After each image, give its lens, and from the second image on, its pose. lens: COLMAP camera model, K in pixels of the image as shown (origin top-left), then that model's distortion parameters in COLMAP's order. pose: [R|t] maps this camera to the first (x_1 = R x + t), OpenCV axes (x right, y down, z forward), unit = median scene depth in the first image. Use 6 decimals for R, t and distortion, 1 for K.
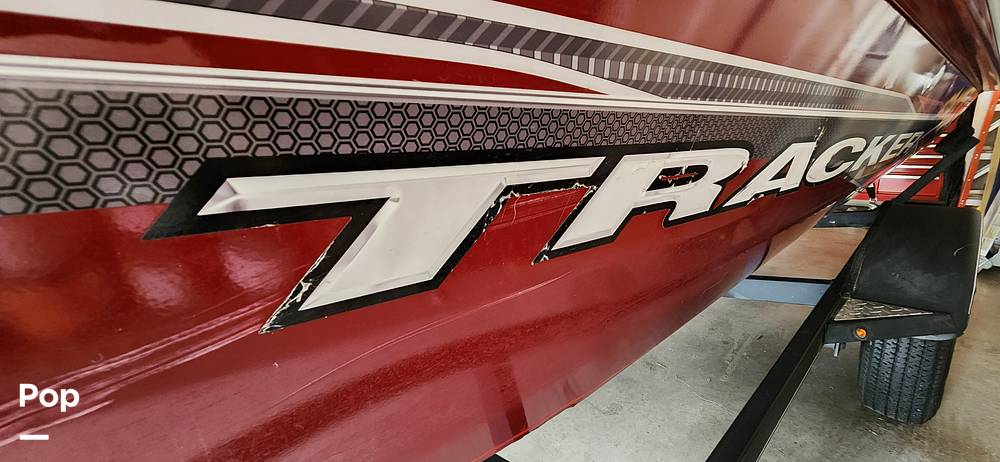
lens RADIAL K [[429.5, 0, 500.0], [0, 429.5, 231.0], [0, 0, 1]] dist [-0.001724, -0.000084]
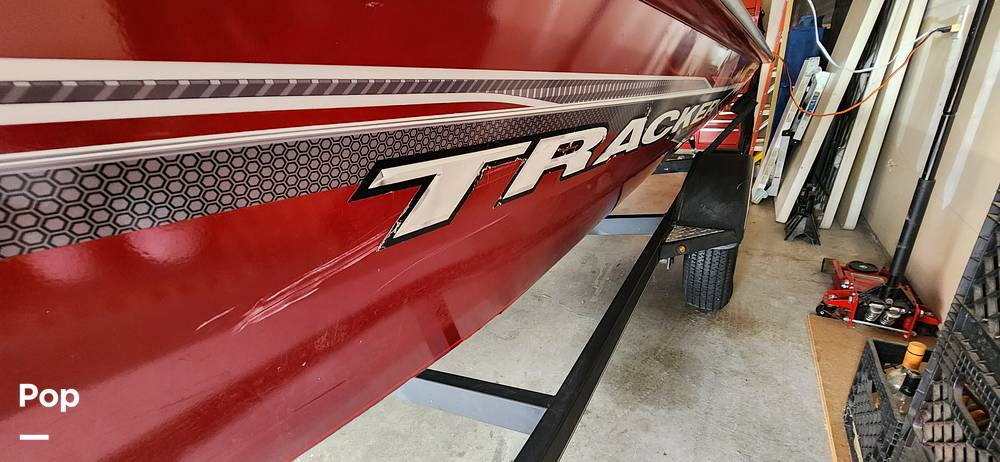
lens RADIAL K [[406.6, 0, 500.0], [0, 406.6, 231.0], [0, 0, 1]] dist [-0.000605, -0.000109]
pose [[0.961820, -0.089965, 0.258475, -0.155212], [0.063933, 0.992155, 0.107425, -0.001129], [-0.266112, -0.086799, 0.960026, -0.258946]]
